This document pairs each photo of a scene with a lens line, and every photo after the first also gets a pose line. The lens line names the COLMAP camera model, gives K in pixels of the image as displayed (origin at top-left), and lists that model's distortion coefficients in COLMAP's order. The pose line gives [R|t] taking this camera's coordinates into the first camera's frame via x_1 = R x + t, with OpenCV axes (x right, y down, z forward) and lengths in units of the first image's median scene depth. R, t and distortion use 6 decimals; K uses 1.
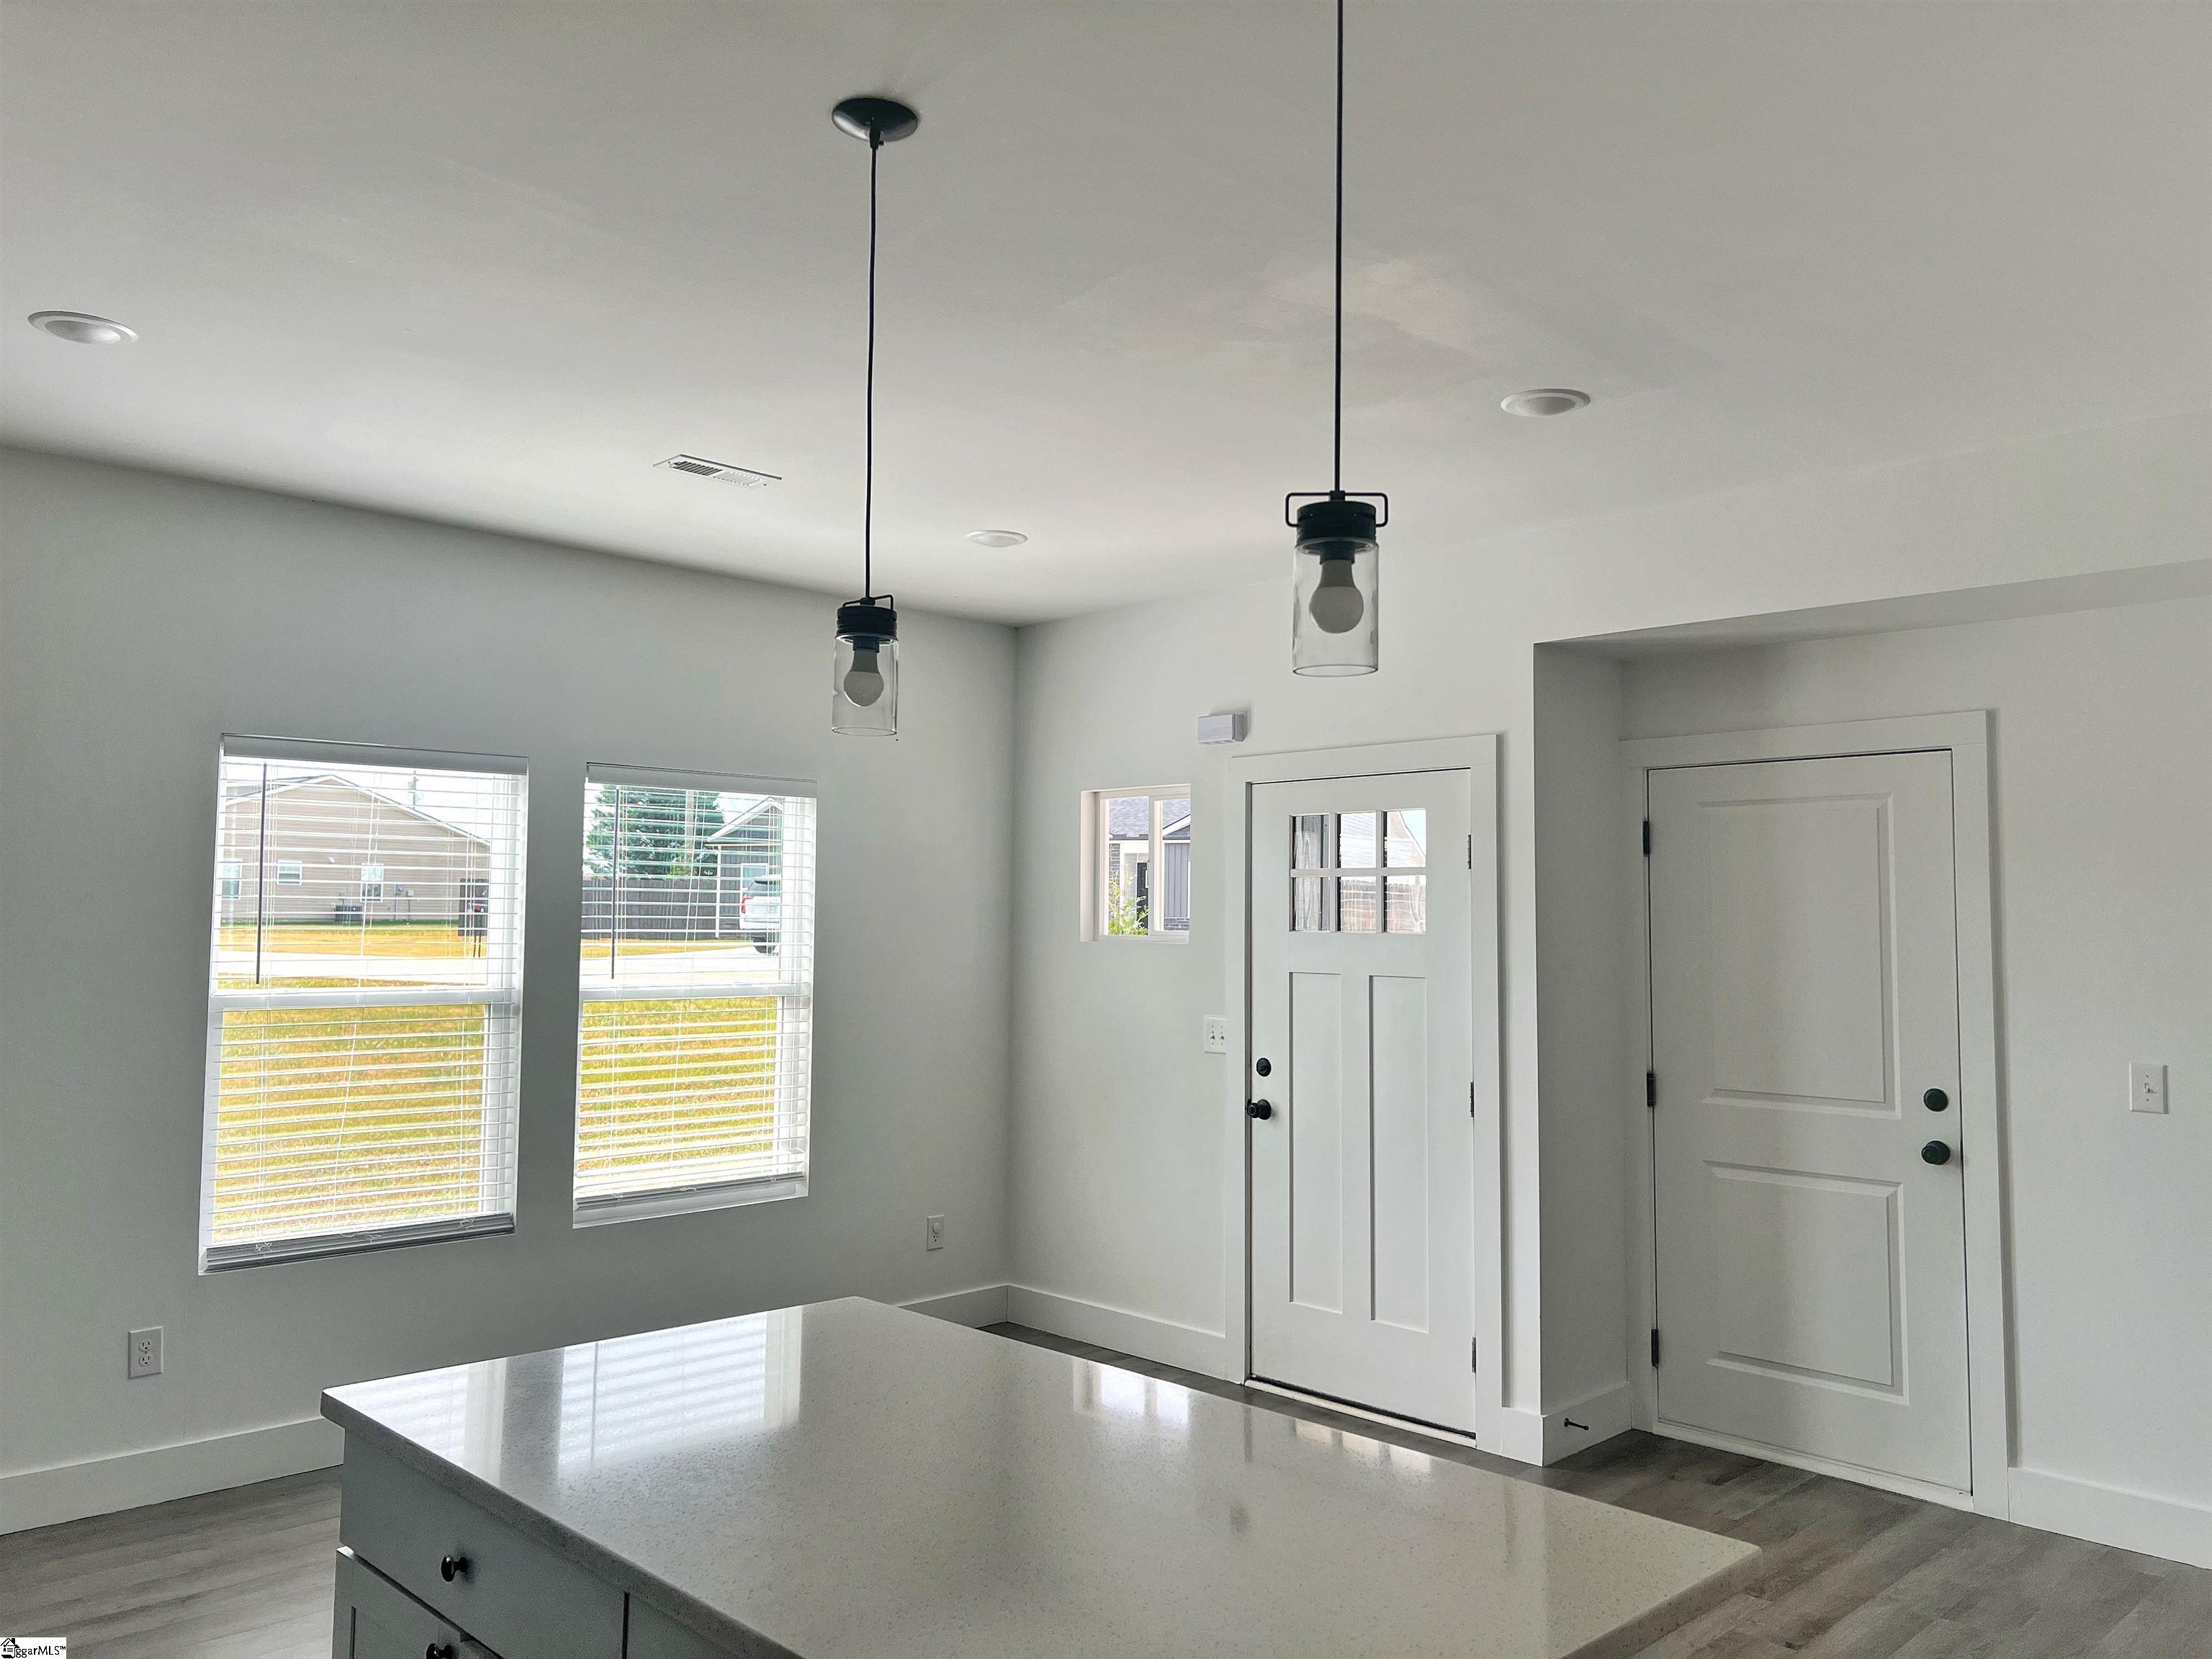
lens RADIAL K [[1697.8, 0, 1109.3], [0, 1697.8, 825.0], [0, 0, 1]] dist [0.056267, -0.019506]
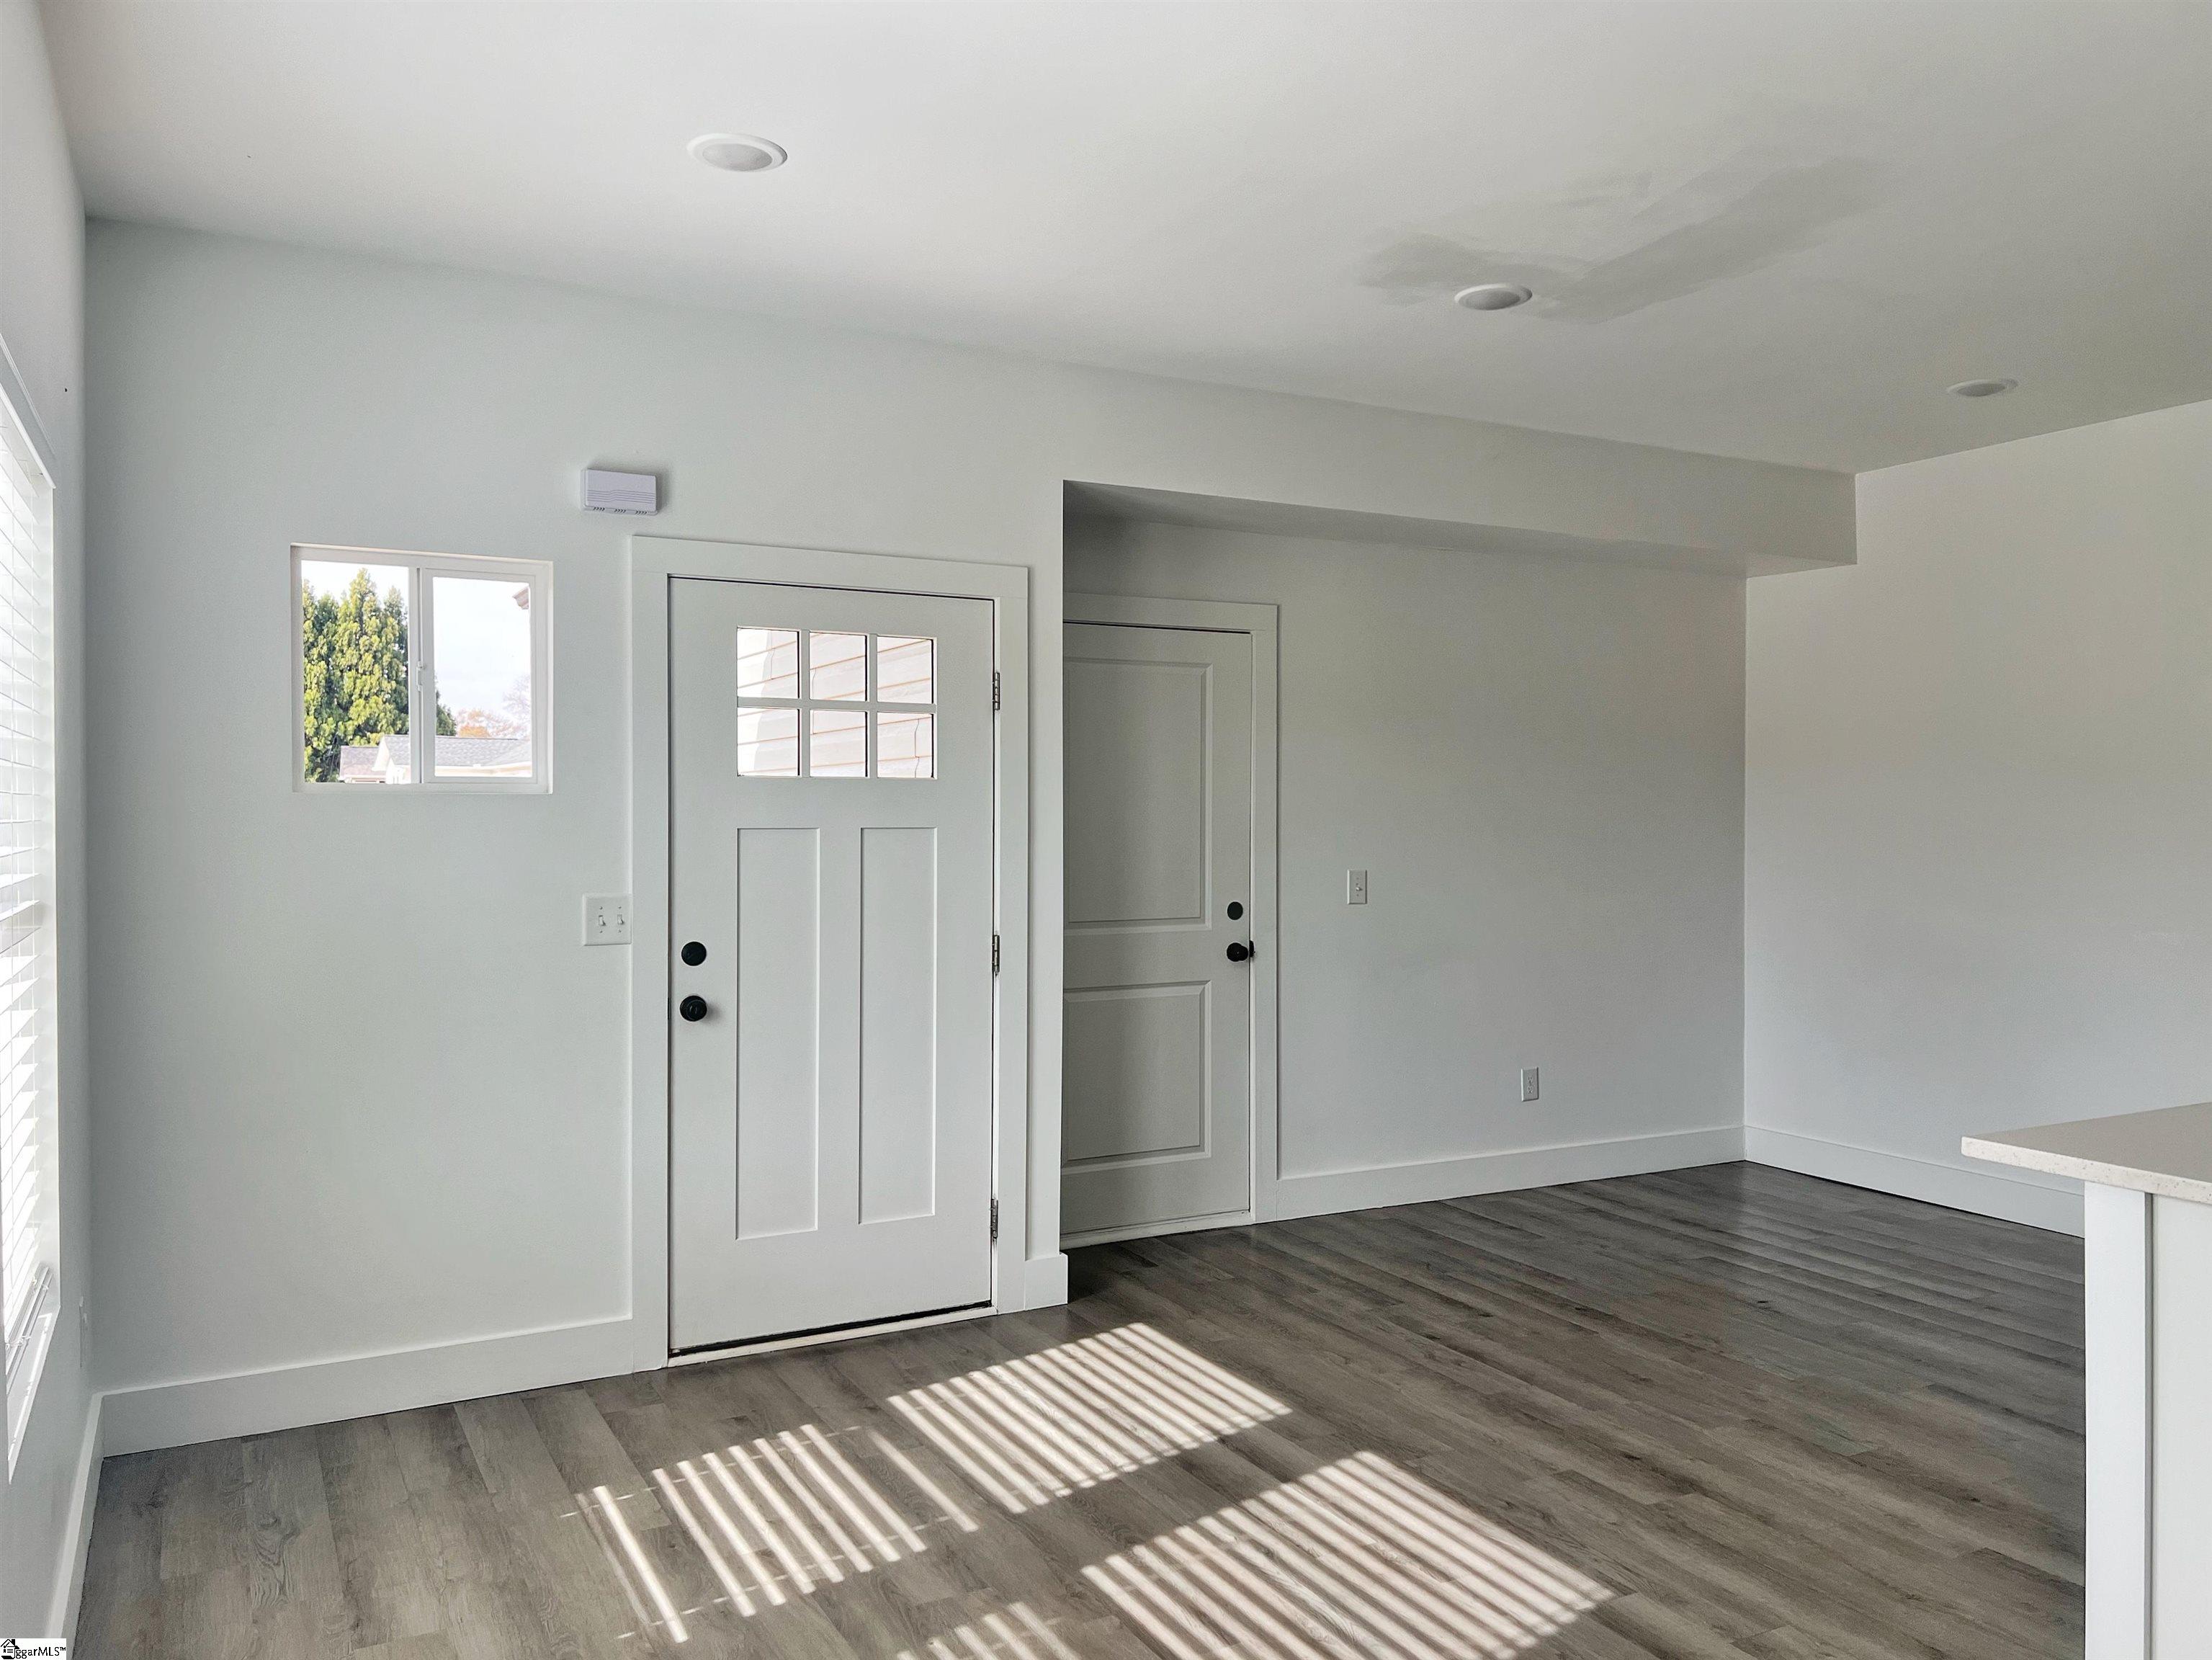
lens RADIAL K [[1698.1, 0, 1114.4], [0, 1698.1, 826.9], [0, 0, 1]] dist [0.056267, -0.019506]
pose [[0.258273, -0.021045, 0.965843, -0.717997], [-0.059157, 0.997542, 0.037555, 0.054909], [-0.964259, -0.066836, 0.256393, 0.745344]]
